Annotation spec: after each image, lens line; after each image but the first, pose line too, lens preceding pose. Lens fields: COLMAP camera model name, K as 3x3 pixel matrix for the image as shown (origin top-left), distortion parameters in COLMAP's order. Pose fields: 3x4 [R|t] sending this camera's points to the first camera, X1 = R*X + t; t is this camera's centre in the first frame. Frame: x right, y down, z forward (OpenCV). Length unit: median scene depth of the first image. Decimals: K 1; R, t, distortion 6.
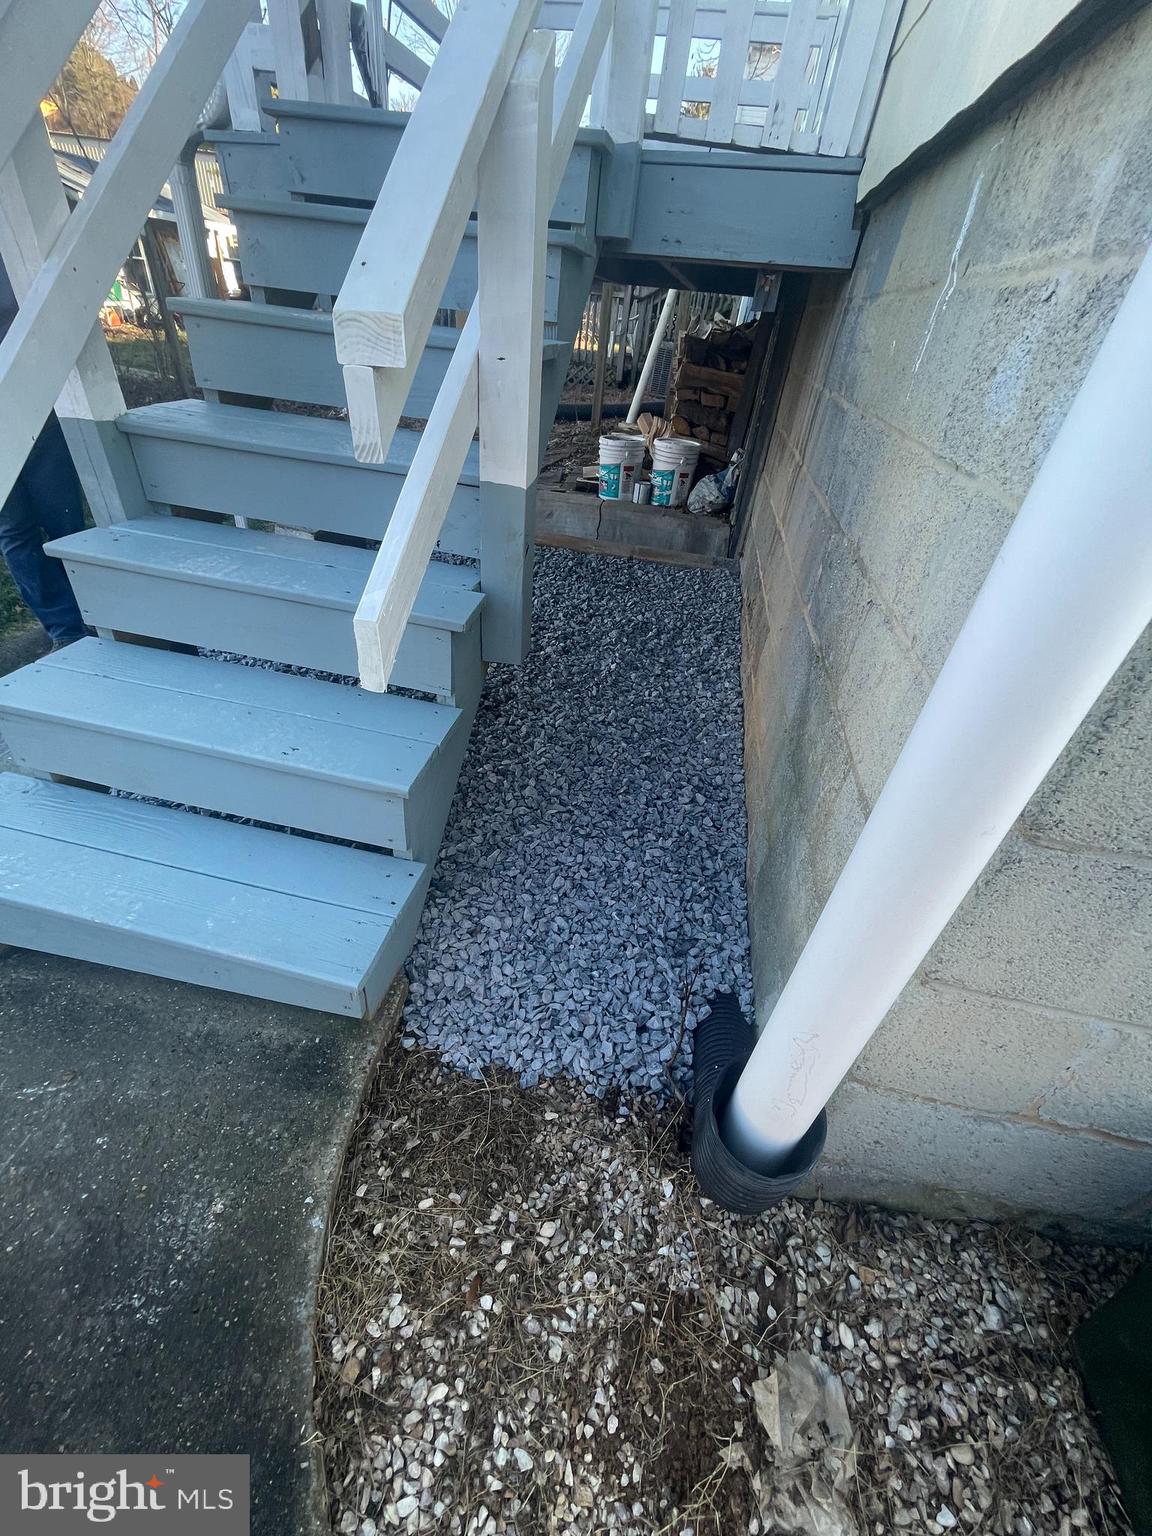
lens RADIAL K [[619.5, 0, 571.2], [0, 619.5, 761.6], [0, 0, 1]] dist [-0.002722, 0.000282]
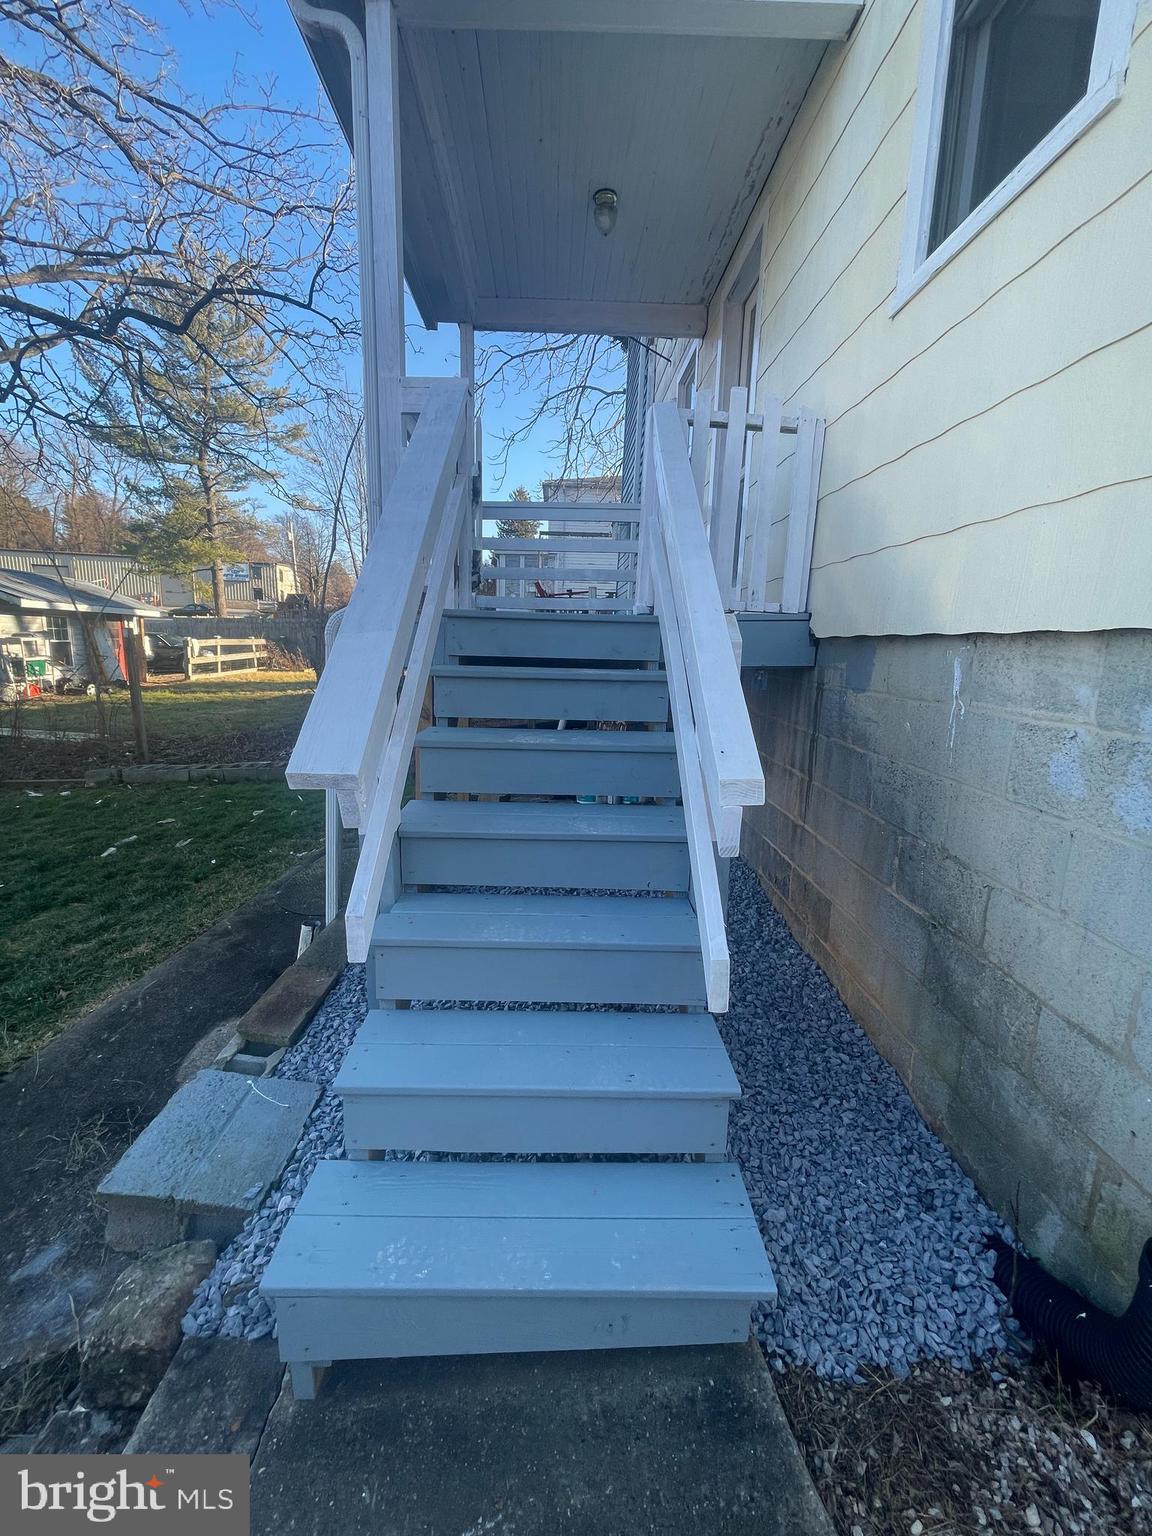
lens RADIAL K [[619.5, 0, 575.1], [0, 619.5, 762.8], [0, 0, 1]] dist [-0.002722, 0.000282]
pose [[0.974095, -0.110045, 0.197556, -0.654208], [0.182479, 0.898493, -0.399264, -0.094837], [-0.133566, 0.424971, 0.895299, -0.294592]]
